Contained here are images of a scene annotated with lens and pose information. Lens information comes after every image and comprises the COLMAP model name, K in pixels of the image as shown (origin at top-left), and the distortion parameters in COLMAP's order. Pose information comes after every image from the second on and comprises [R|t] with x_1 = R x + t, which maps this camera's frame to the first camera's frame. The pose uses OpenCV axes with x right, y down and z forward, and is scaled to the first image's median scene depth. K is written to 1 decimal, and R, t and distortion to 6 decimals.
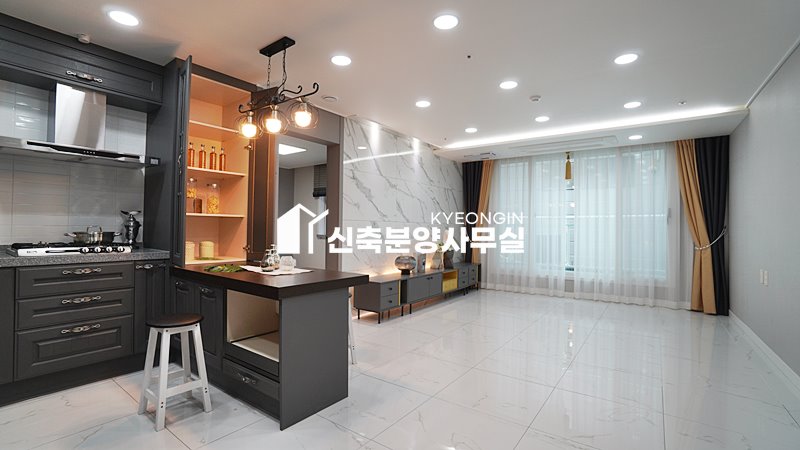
lens RADIAL K [[352.2, 0, 394.6], [0, 352.2, 224.6], [0, 0, 1]] dist [-0.041541, 0.000203]
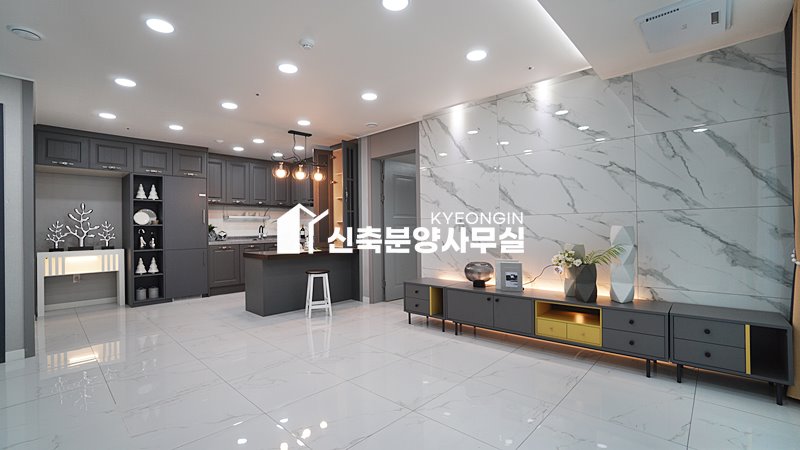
lens RADIAL K [[352.2, 0, 394.6], [0, 352.2, 224.6], [0, 0, 1]] dist [-0.041541, 0.000203]
pose [[-0.108685, -0.018641, -0.993901, 0.863649], [0.024134, 0.999480, -0.021385, 0.022820], [0.993783, -0.026311, -0.108179, 0.983916]]
